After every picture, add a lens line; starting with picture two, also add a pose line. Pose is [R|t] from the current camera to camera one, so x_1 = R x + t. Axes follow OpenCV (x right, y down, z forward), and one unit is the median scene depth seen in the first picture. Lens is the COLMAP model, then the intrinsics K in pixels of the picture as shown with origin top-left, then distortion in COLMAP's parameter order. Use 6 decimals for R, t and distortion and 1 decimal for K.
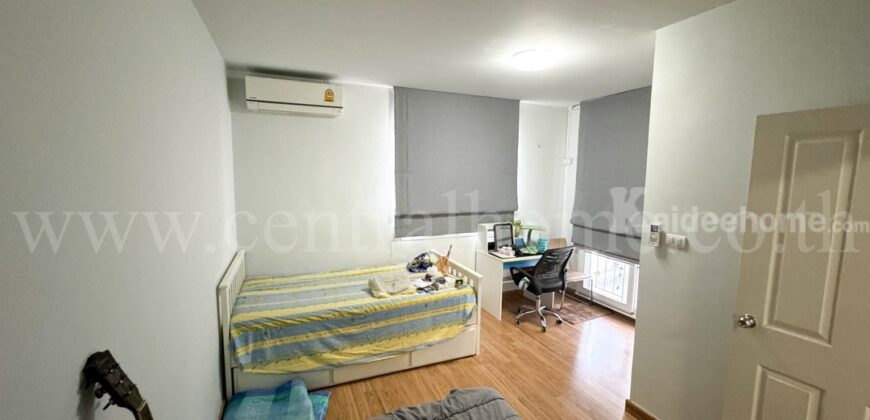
lens RADIAL K [[350.0, 0, 435.0], [0, 350.0, 210.0], [0, 0, 1]] dist [-0.000231, -0.000017]
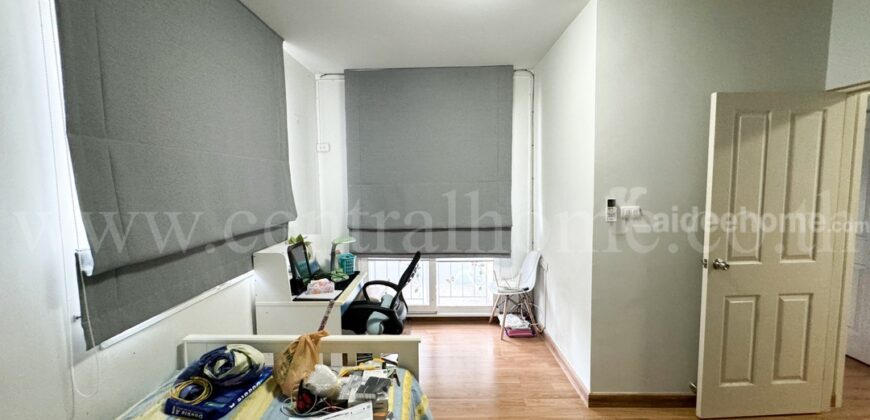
lens RADIAL K [[350.0, 0, 435.0], [0, 350.0, 210.0], [0, 0, 1]] dist [-0.000231, -0.000017]
pose [[0.411194, -0.092329, 0.906860, -0.258215], [0.118170, 0.991861, 0.047402, -0.018328], [-0.903856, 0.087672, 0.418757, 0.598234]]
